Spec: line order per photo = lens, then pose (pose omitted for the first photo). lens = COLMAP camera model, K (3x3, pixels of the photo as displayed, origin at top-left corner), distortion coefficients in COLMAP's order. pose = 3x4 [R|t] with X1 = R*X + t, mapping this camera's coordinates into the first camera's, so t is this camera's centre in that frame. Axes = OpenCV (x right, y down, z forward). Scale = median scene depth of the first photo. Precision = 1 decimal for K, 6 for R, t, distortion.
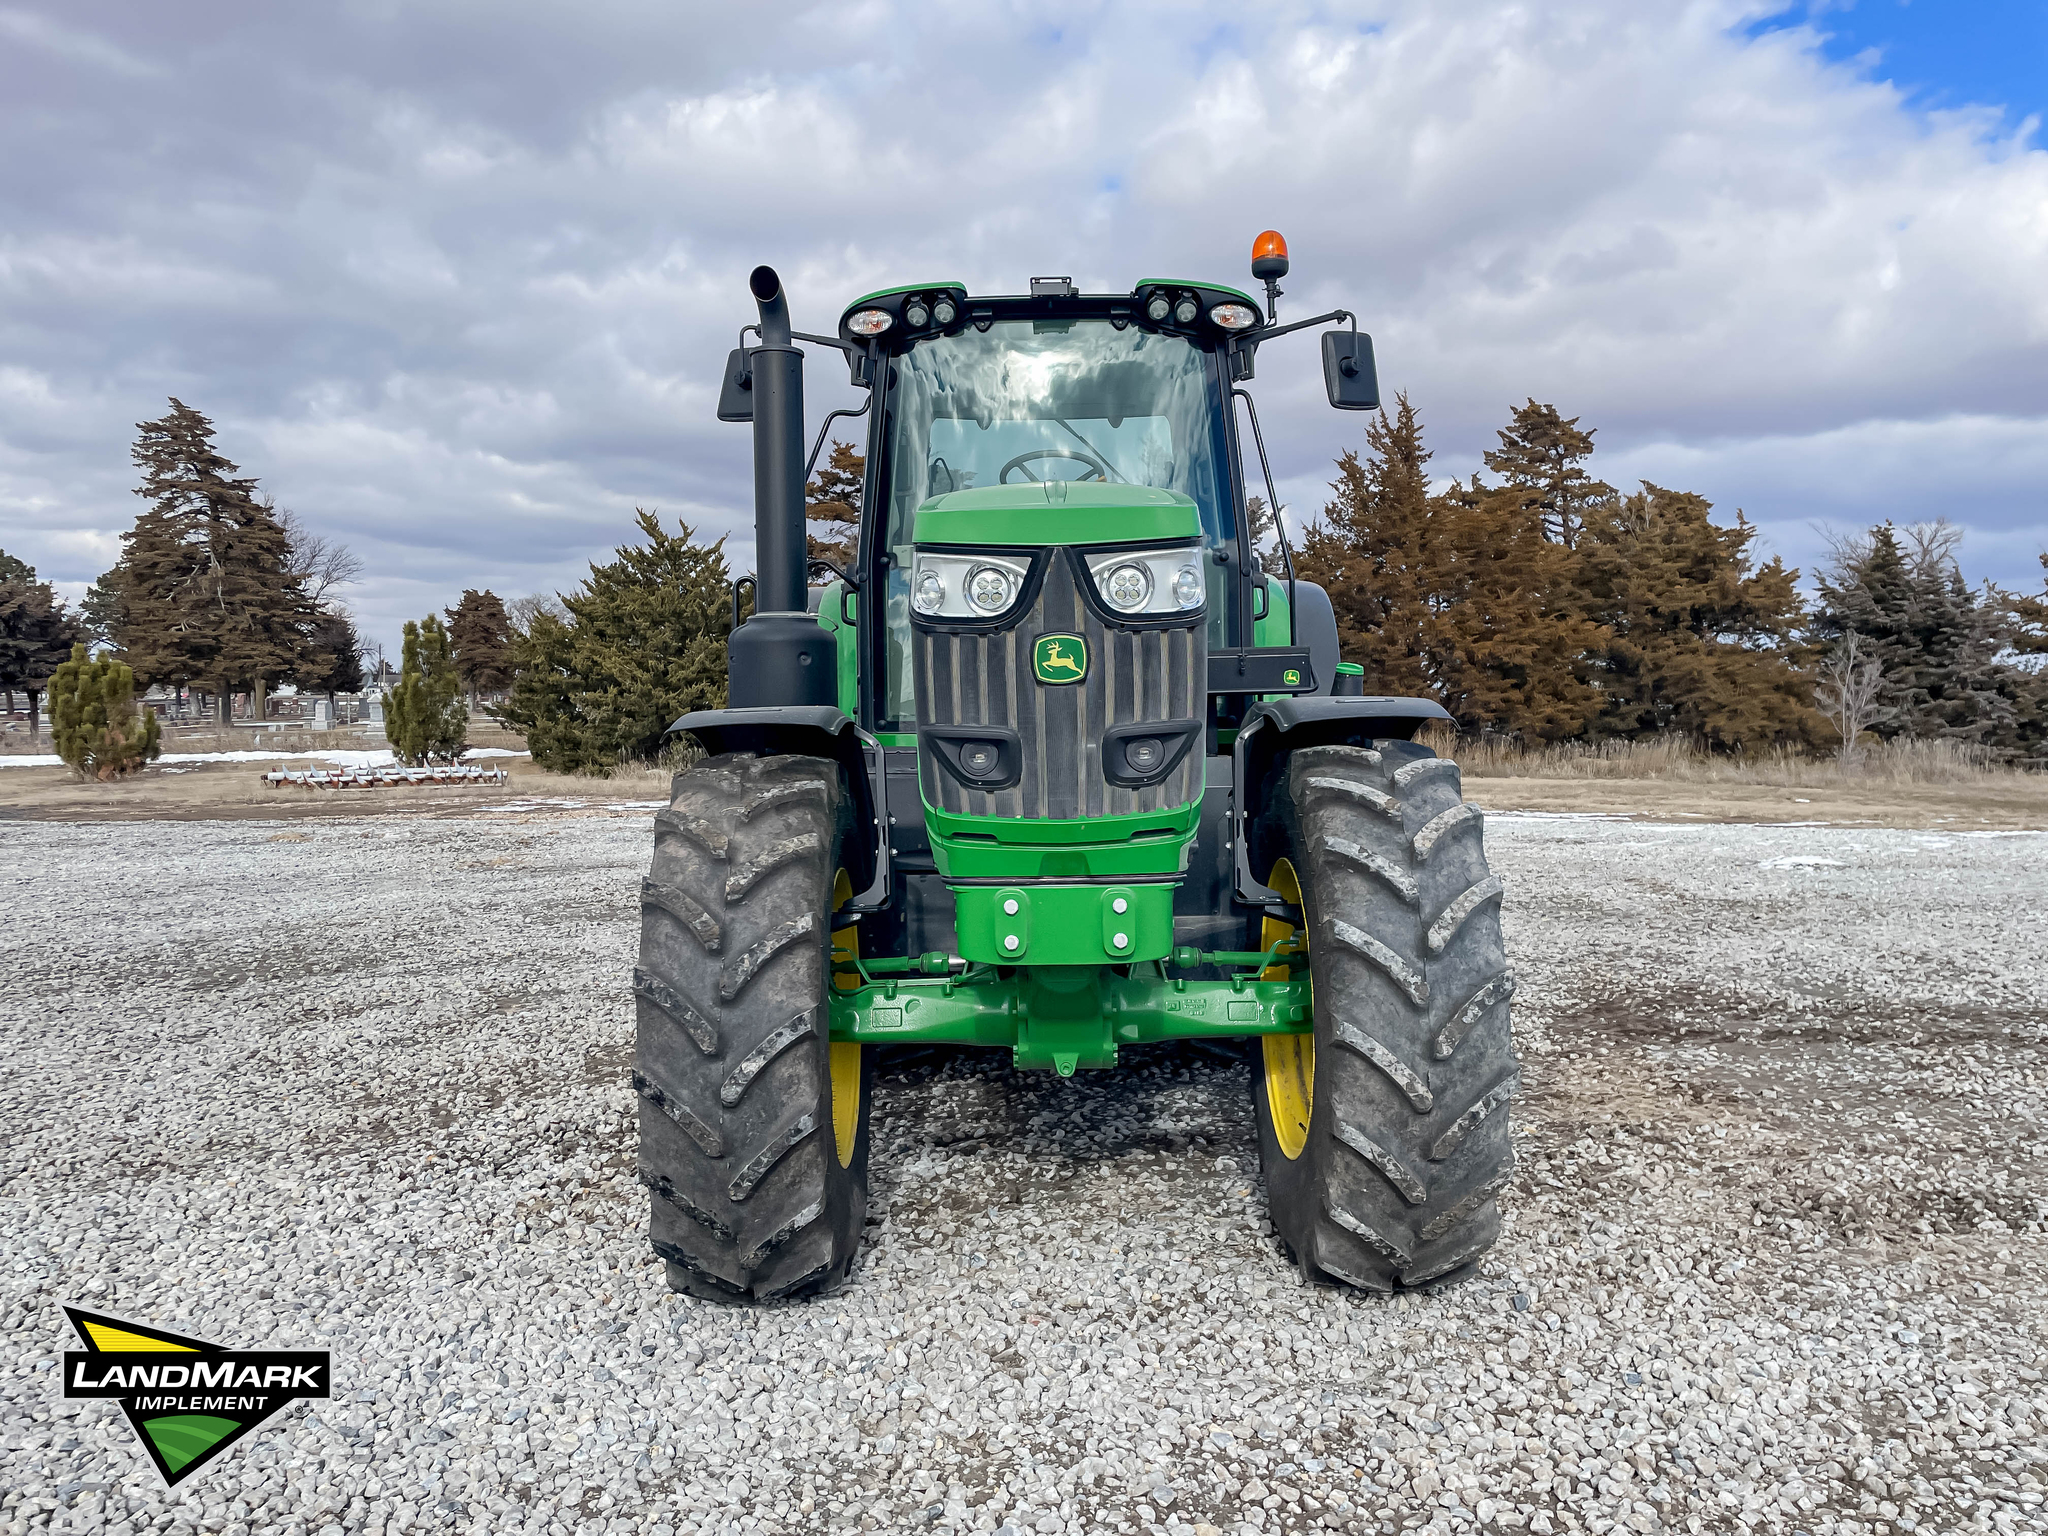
lens RADIAL K [[1532.5, 0, 1024.0], [0, 1532.5, 768.0], [0, 0, 1]] dist [0.108453, -0.123370]
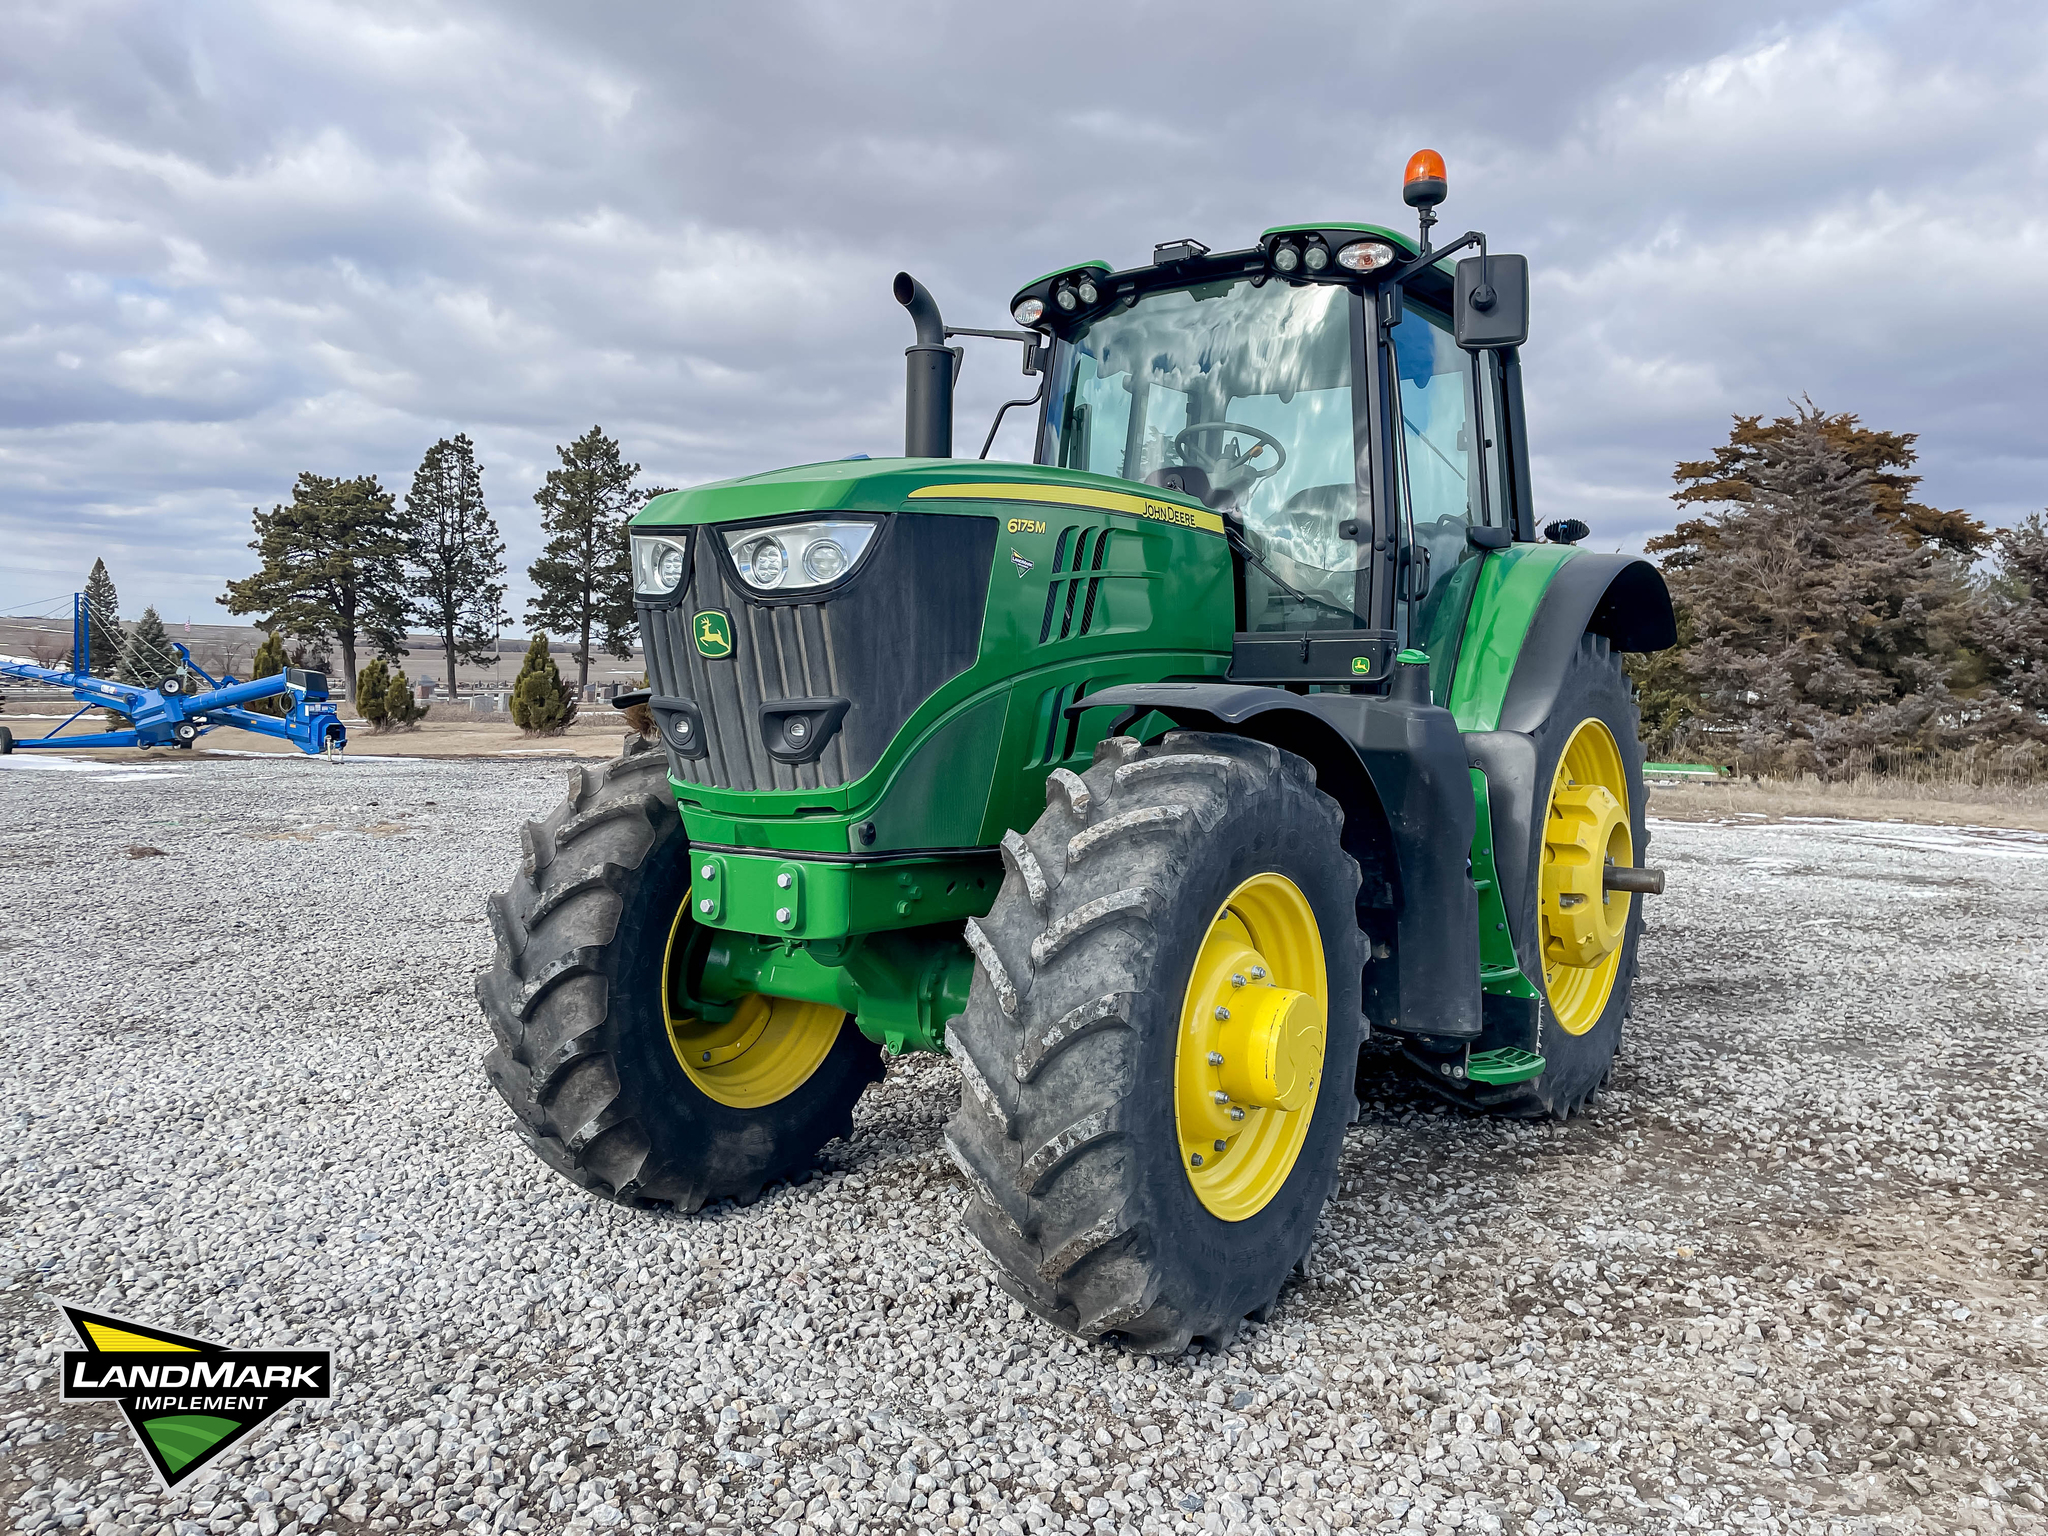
lens RADIAL K [[1520.0, 0, 1024.0], [0, 1520.0, 768.0], [0, 0, 1]] dist [0.065811, -0.085736]
pose [[0.821115, 0.052234, -0.568368, 0.492648], [-0.049849, 0.998561, 0.019754, -0.007404], [0.568582, 0.012112, 0.822537, 0.174513]]
